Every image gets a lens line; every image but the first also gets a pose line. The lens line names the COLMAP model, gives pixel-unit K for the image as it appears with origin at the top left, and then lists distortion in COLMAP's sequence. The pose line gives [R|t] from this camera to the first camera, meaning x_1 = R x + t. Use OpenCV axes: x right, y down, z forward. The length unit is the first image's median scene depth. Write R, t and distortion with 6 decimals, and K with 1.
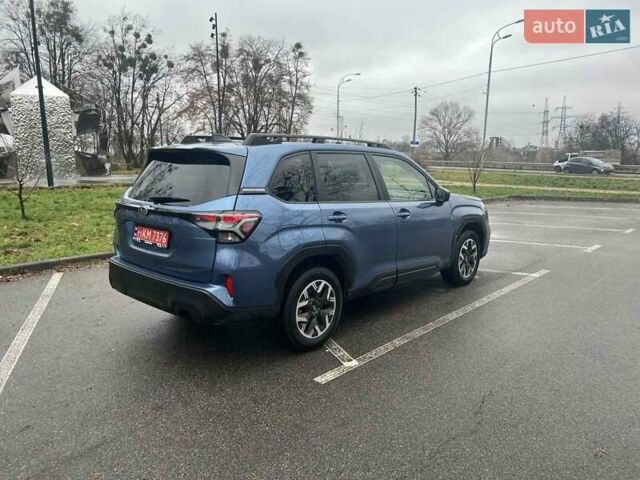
lens RADIAL K [[507.6, 0, 323.3], [0, 507.6, 222.1], [0, 0, 1]] dist [0.077939, -0.112638]
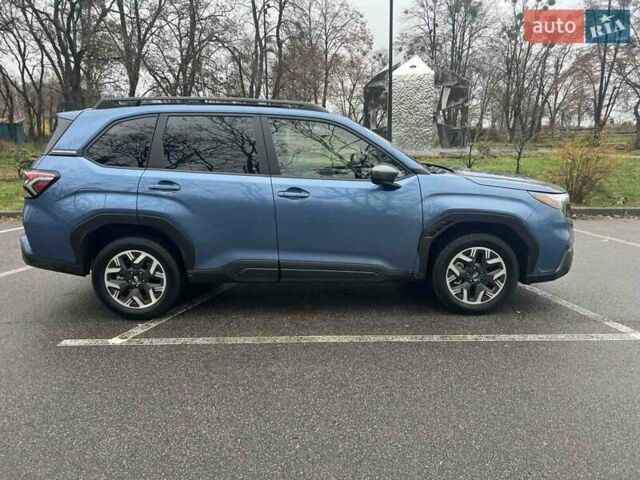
lens RADIAL K [[507.6, 0, 323.3], [0, 507.6, 222.1], [0, 0, 1]] dist [0.077939, -0.112638]
pose [[0.668922, 0.127849, -0.732255, 0.921100], [-0.091139, 0.991772, 0.089904, -0.056788], [0.737724, 0.006598, 0.675070, 0.608963]]
